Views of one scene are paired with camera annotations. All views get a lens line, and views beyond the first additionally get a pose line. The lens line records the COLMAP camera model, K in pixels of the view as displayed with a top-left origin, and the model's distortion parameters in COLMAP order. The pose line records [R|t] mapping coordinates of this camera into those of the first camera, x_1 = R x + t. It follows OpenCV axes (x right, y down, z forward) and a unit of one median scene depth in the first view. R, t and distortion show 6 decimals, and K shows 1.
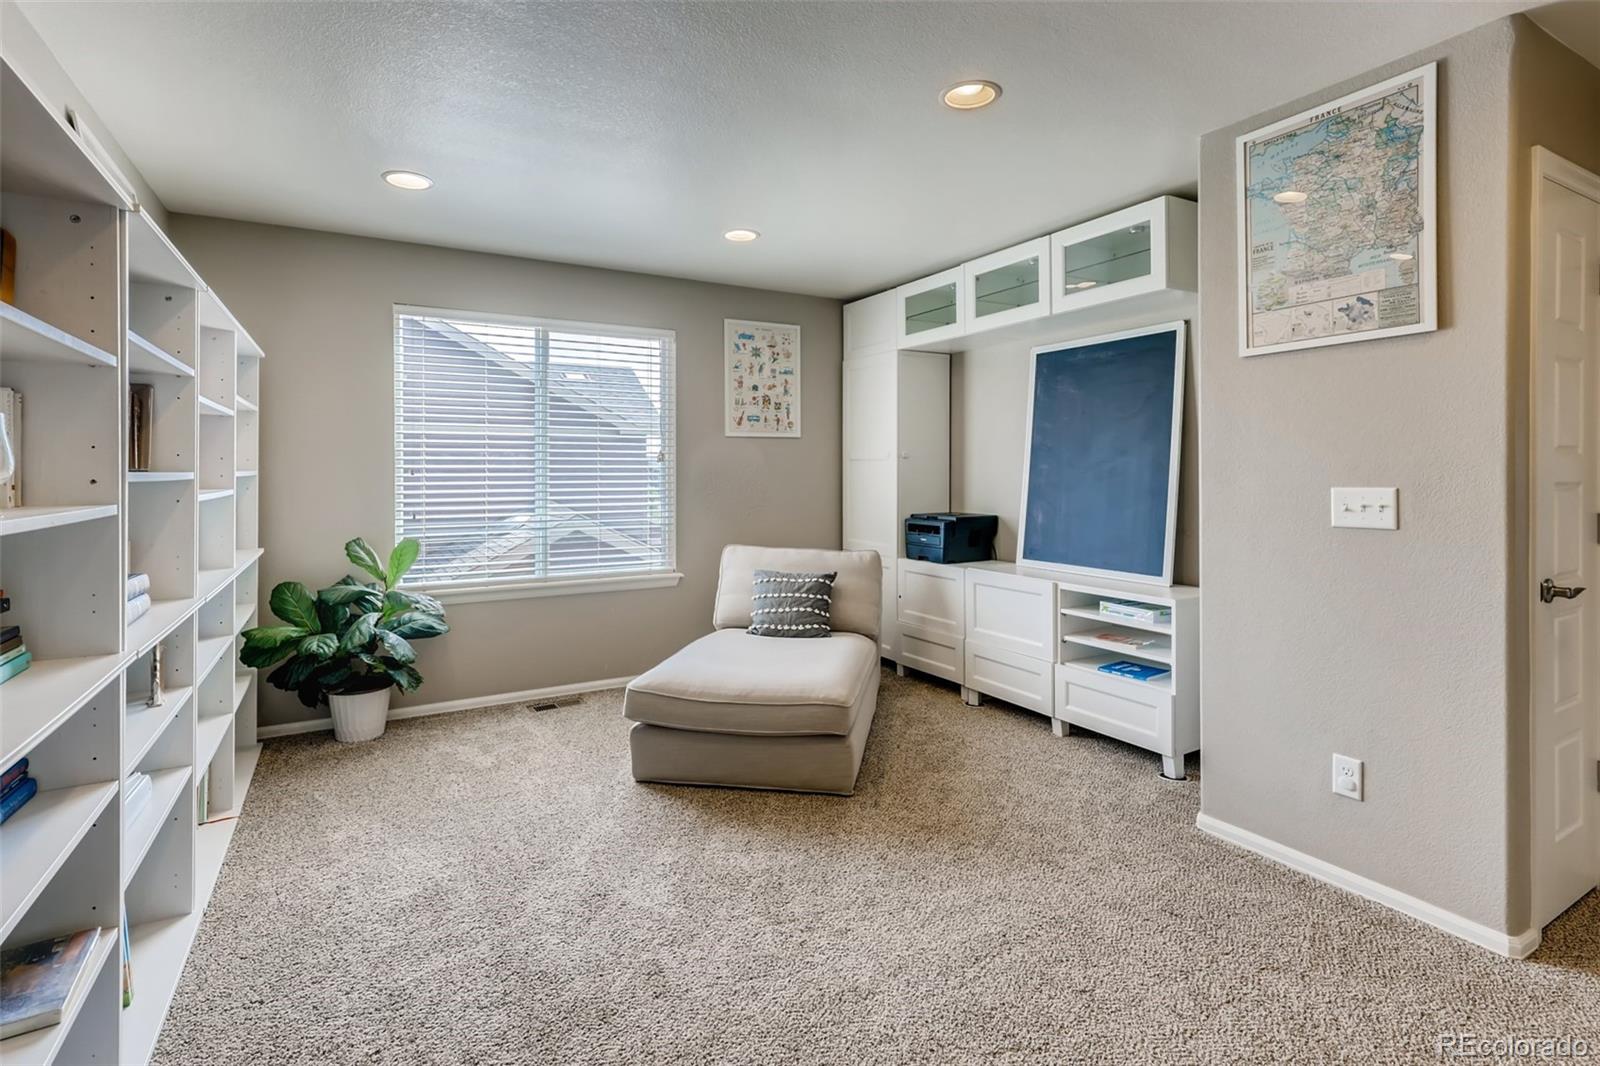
lens RADIAL K [[741.1, 0, 763.9], [0, 741.1, 474.2], [0, 0, 1]] dist [0.001961, 0.004223]
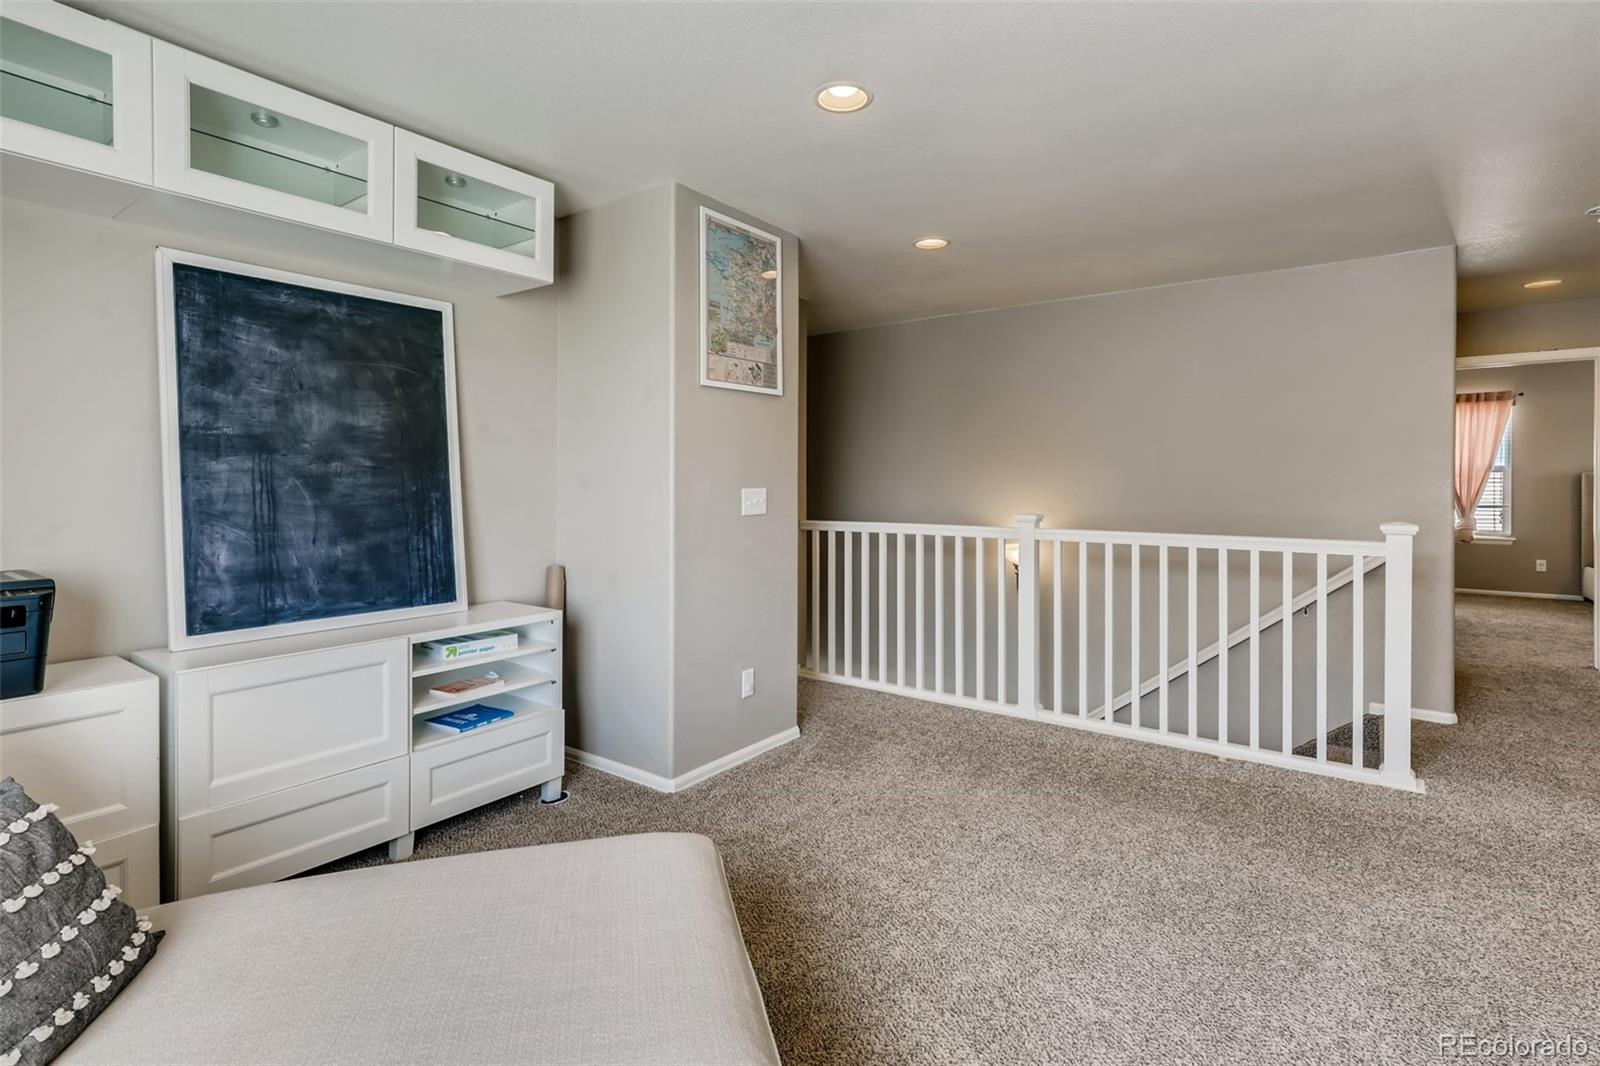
lens RADIAL K [[741.1, 0, 820.6], [0, 741.1, 486.8], [0, 0, 1]] dist [0.001961, 0.004223]
pose [[-0.405968, 0.001251, 0.913886, -0.607258], [0.005435, 0.999985, 0.001045, 0.012122], [-0.913871, 0.005391, -0.405969, 1.427141]]
